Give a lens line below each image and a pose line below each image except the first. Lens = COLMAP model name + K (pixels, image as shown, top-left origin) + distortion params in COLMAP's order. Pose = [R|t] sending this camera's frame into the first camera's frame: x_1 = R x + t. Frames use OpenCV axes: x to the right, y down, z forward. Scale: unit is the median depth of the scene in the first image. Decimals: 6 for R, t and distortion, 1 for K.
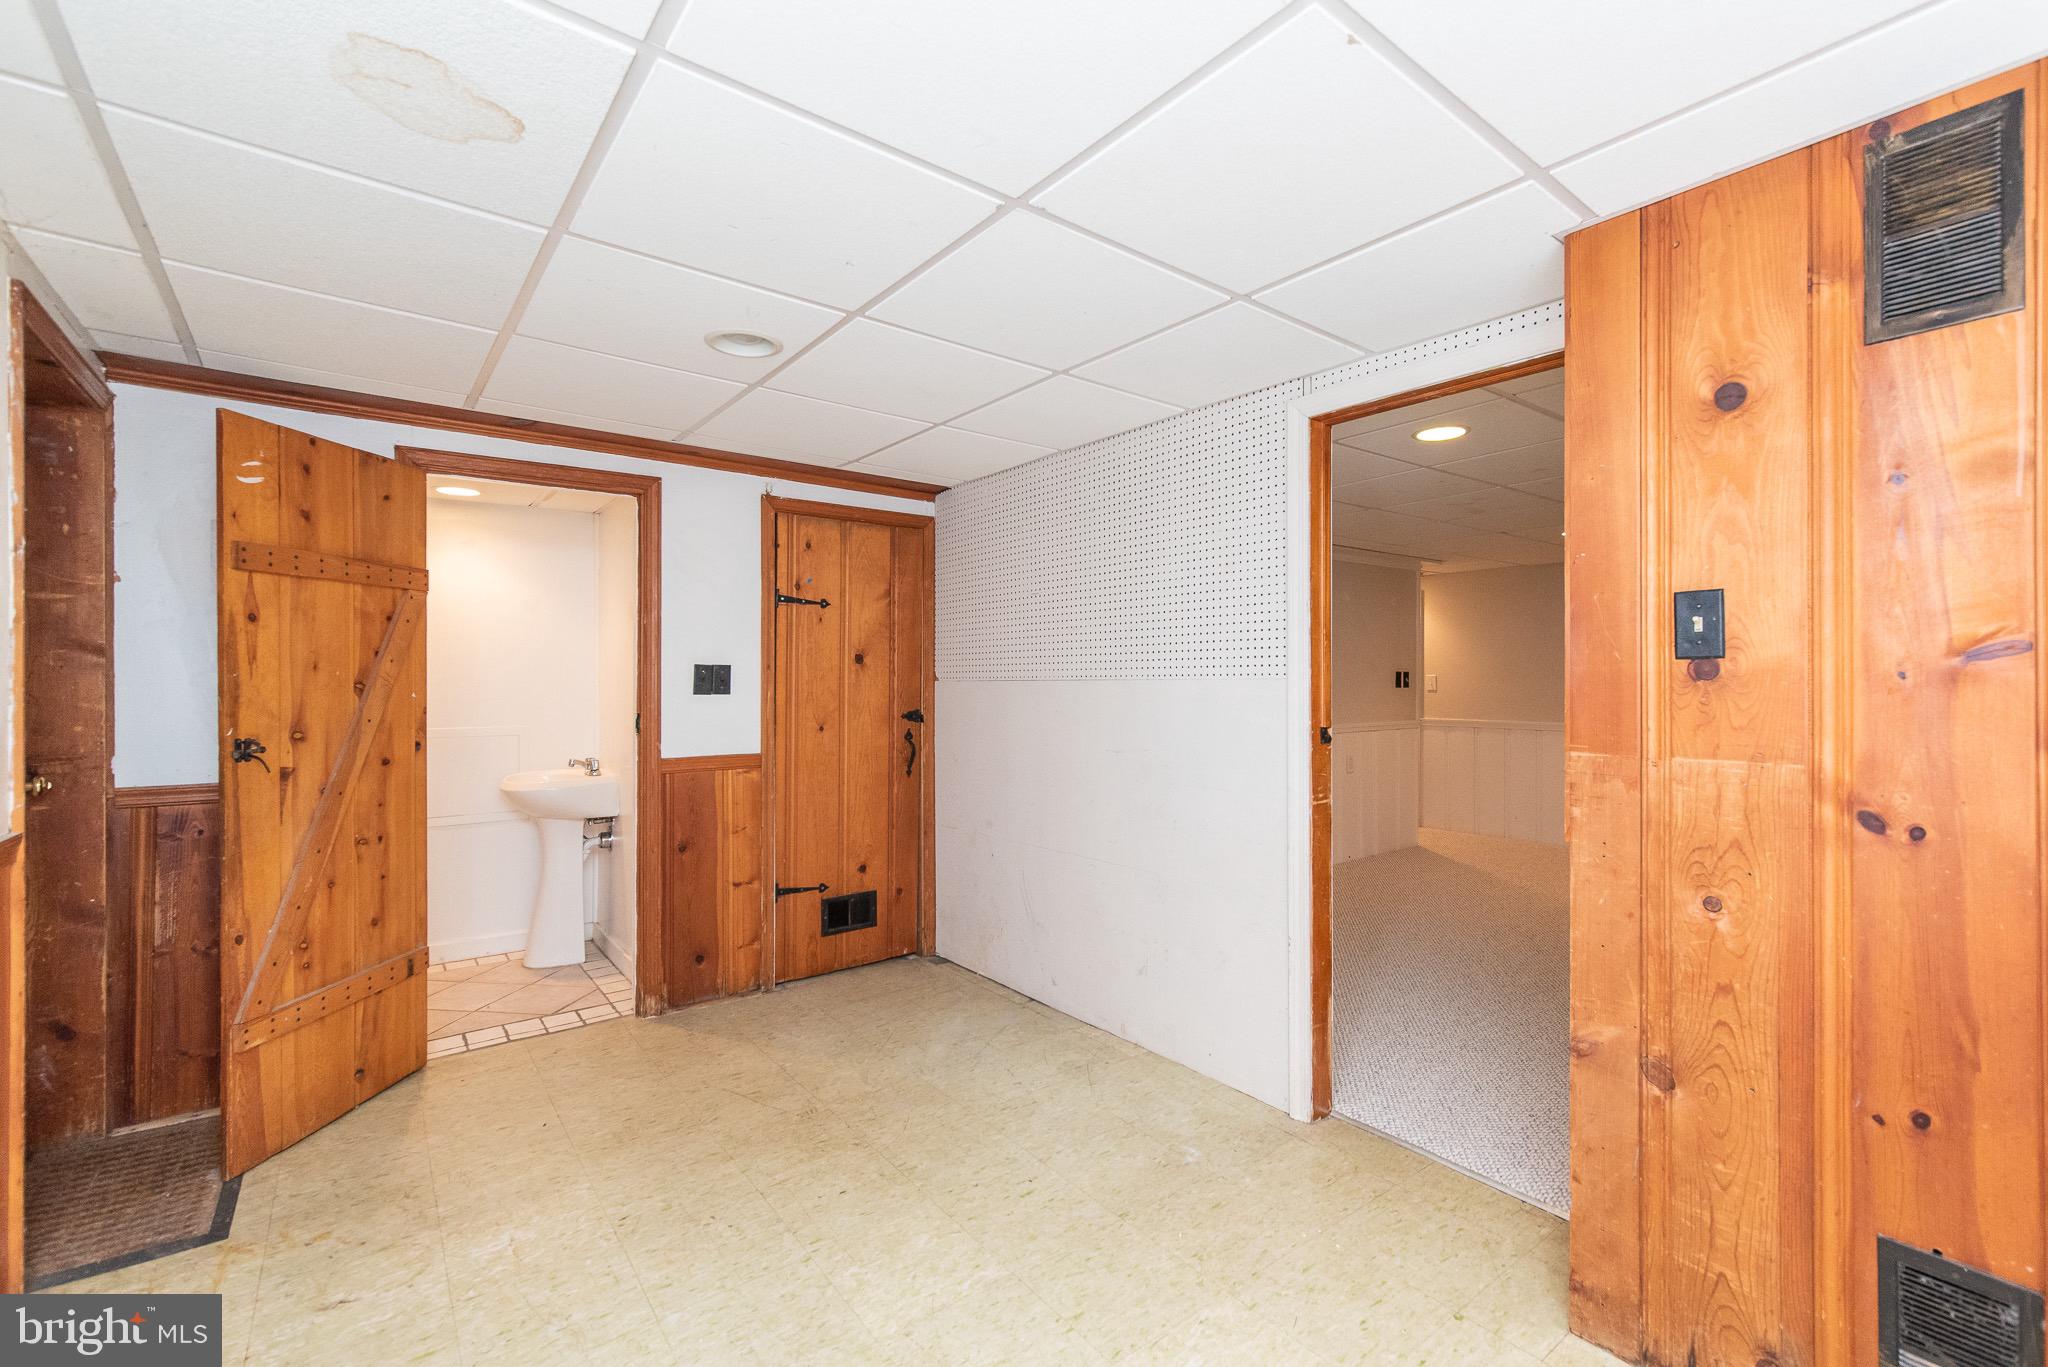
lens RADIAL K [[899.7, 0, 1015.0], [0, 899.7, 679.0], [0, 0, 1]] dist [-0.004681, 0.000597]
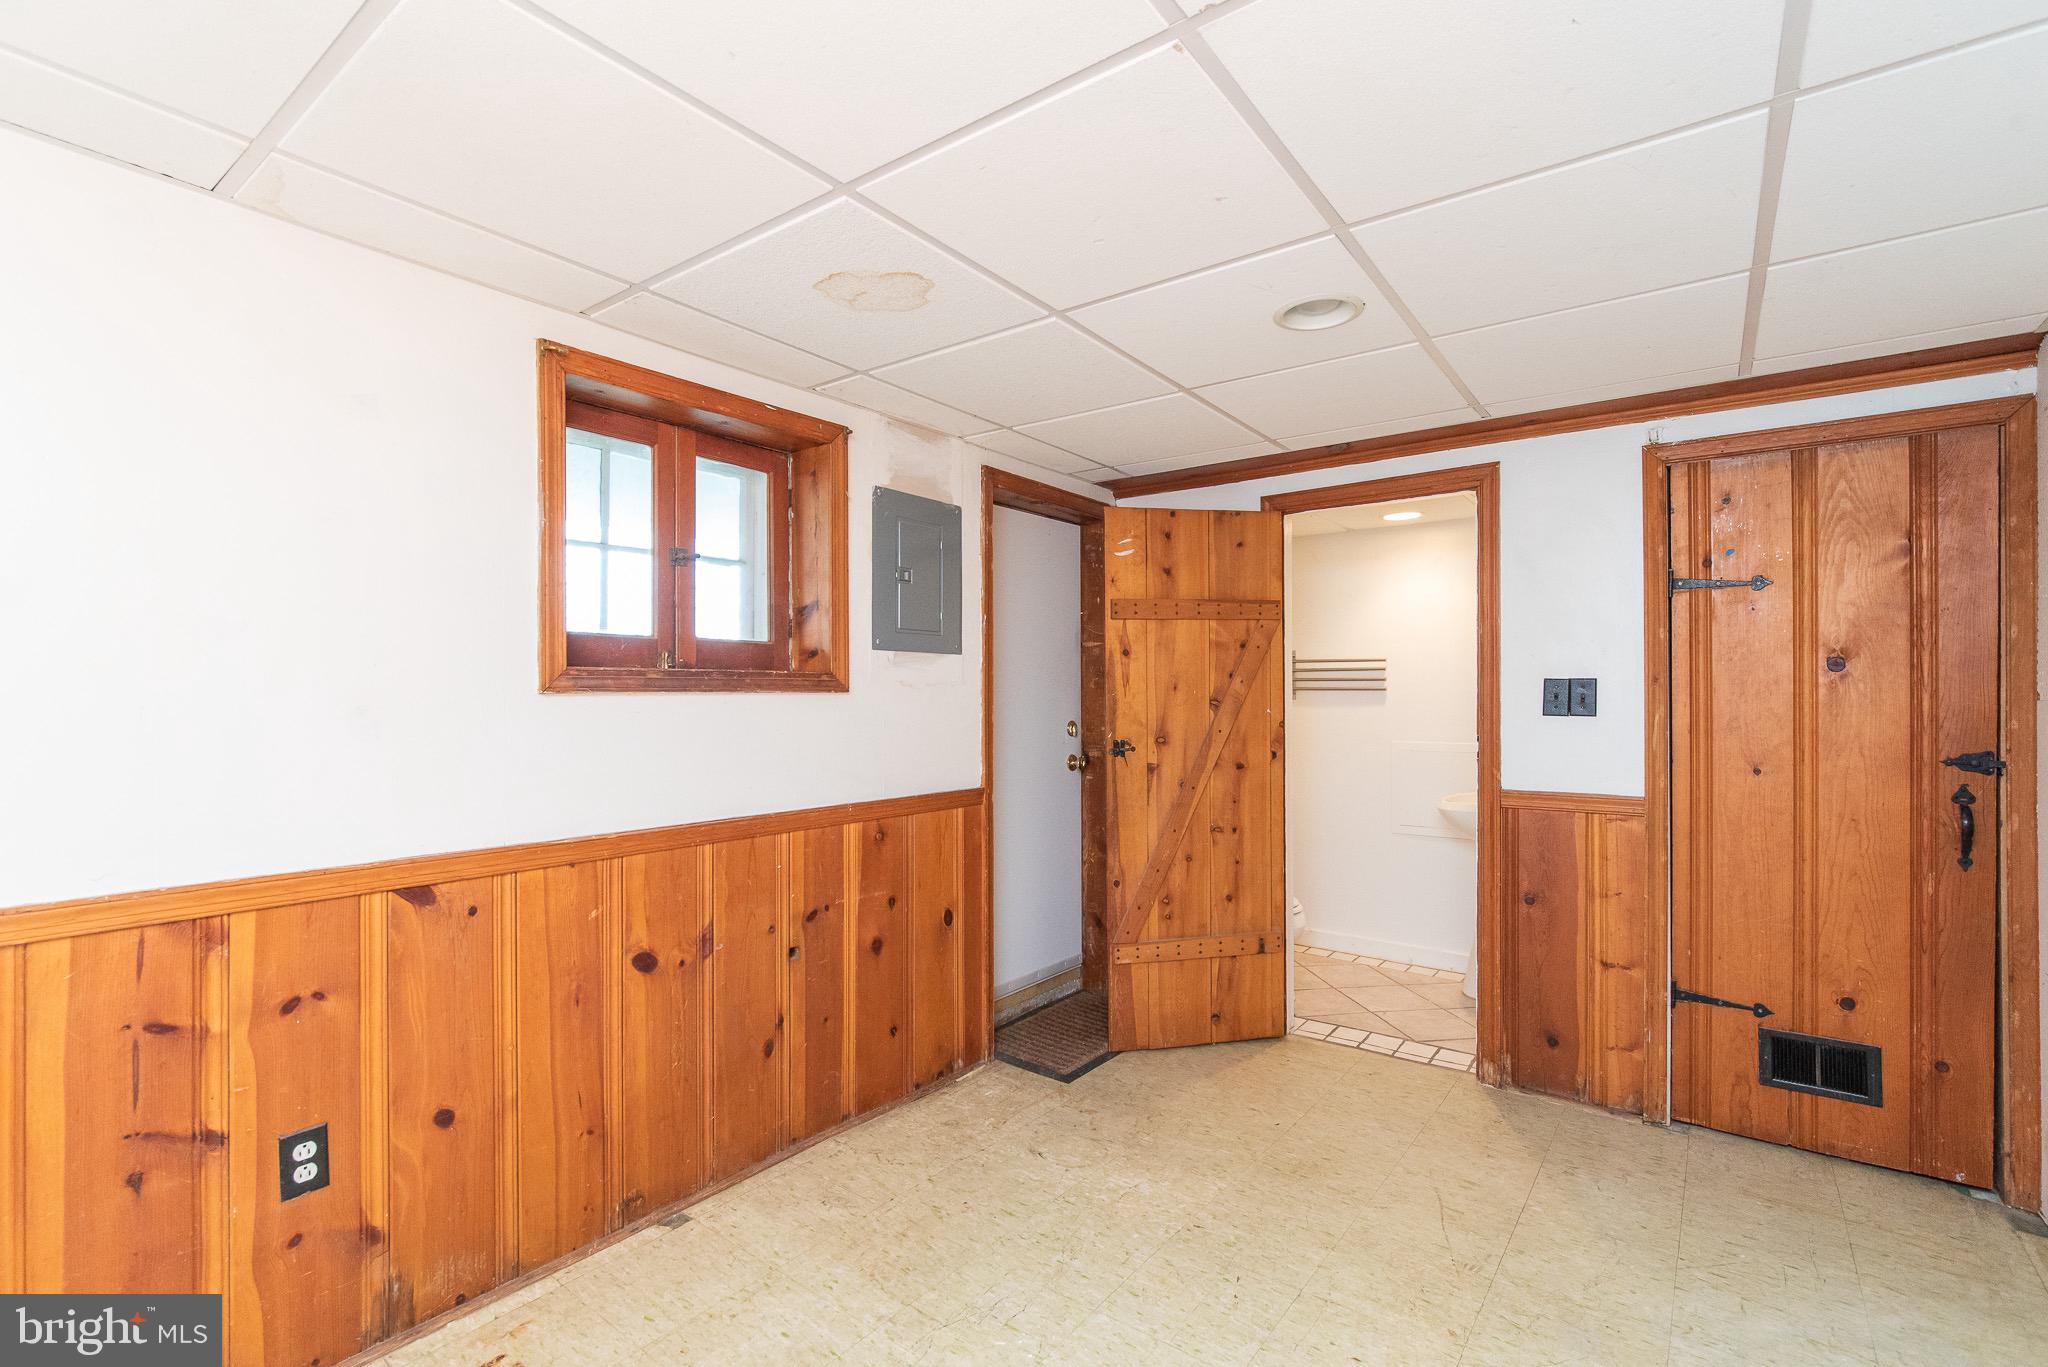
lens RADIAL K [[899.7, 0, 1020.3], [0, 899.7, 693.0], [0, 0, 1]] dist [-0.004681, 0.000597]
pose [[0.270214, -0.001073, -0.962800, 0.314688], [0.003460, 0.999994, -0.000144, -0.004900], [0.962794, -0.003292, 0.270216, 0.336146]]
